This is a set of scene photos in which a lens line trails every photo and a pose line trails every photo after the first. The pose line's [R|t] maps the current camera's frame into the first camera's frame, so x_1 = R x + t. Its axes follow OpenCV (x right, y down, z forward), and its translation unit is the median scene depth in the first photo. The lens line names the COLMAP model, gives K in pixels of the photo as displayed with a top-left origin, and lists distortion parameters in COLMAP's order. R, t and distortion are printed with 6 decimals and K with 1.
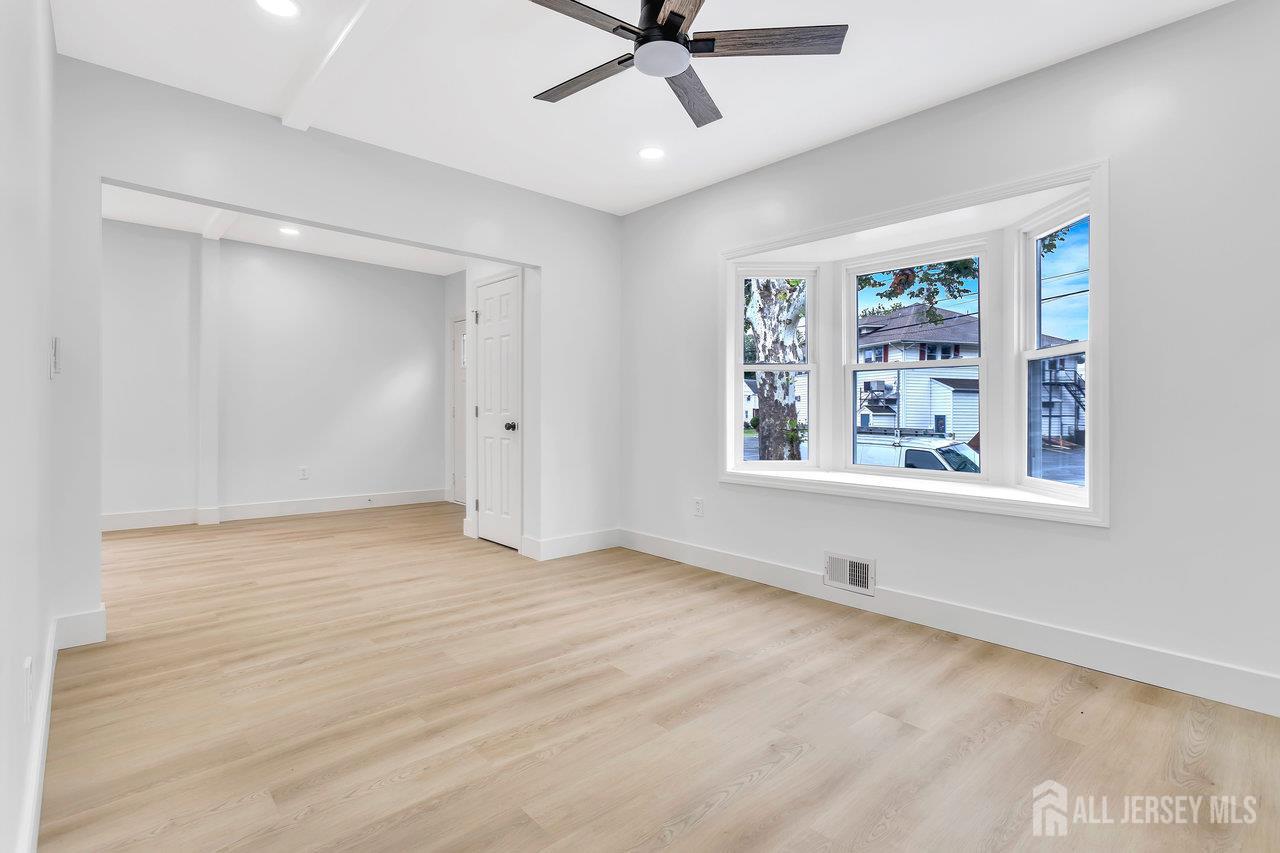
lens RADIAL K [[603.7, 0, 640.0], [0, 603.7, 426.5], [0, 0, 1]] dist [-0.004912, 0.000475]
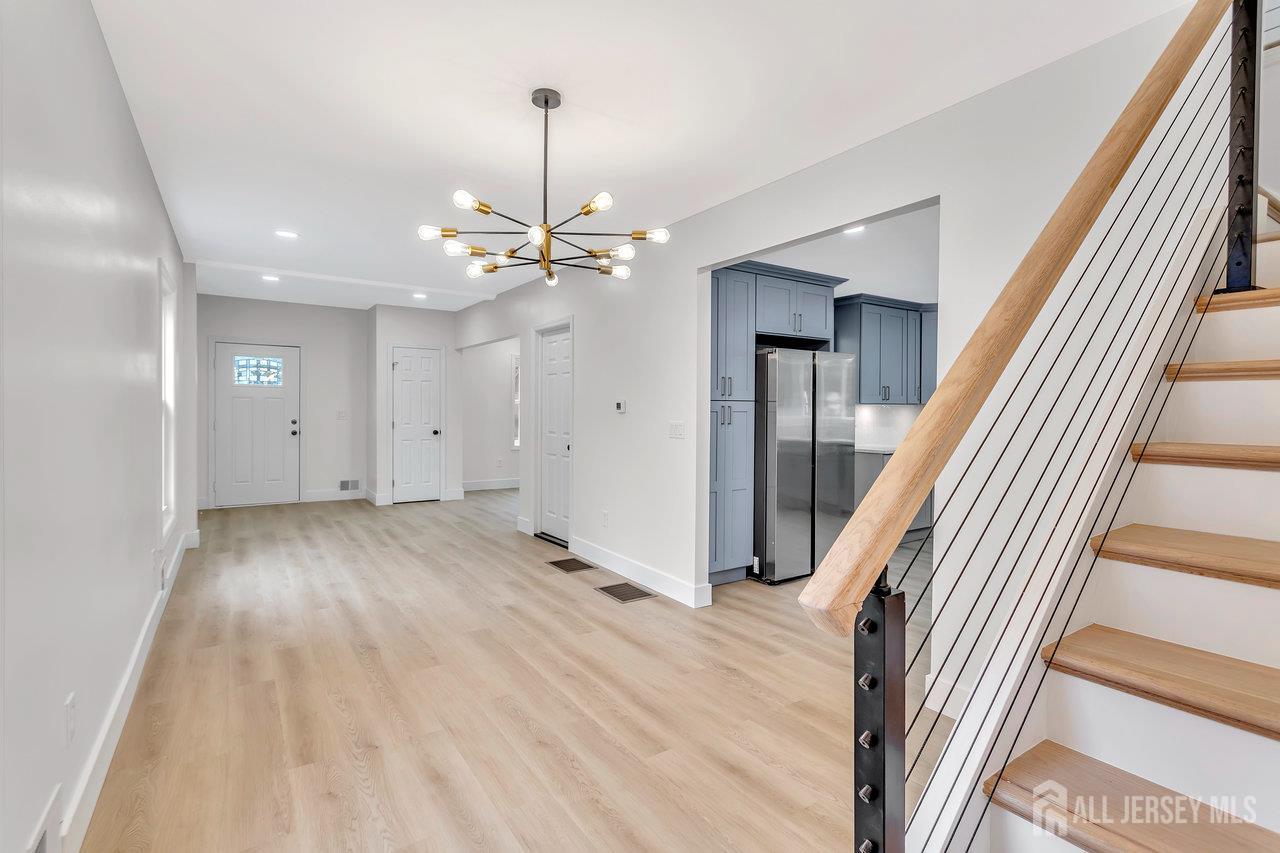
lens RADIAL K [[609.3, 0, 635.8], [0, 609.3, 412.2], [0, 0, 1]] dist [0.000796, 0.000257]
pose [[0.165204, -0.023032, 0.985990, -3.035863], [0.014831, 0.999672, 0.020867, -0.141815], [-0.986148, 0.011176, 0.165492, 0.168746]]
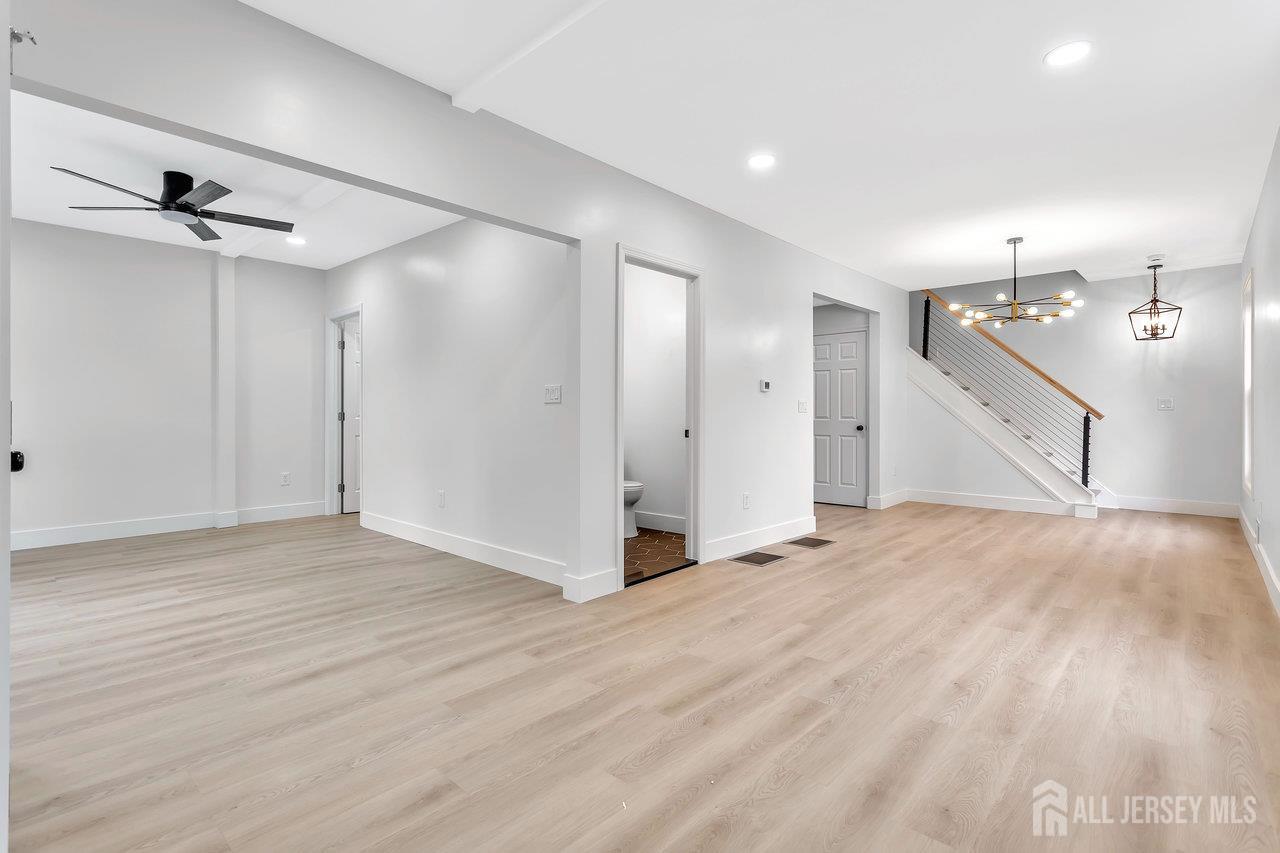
lens RADIAL K [[606.4, 0, 631.5], [0, 606.4, 408.9], [0, 0, 1]] dist [0.007759, -0.000169]
pose [[-0.997048, -0.015572, -0.075190, -0.880661], [-0.015910, 0.999866, 0.003899, -0.060164], [0.075119, 0.005084, -0.997162, 2.207711]]
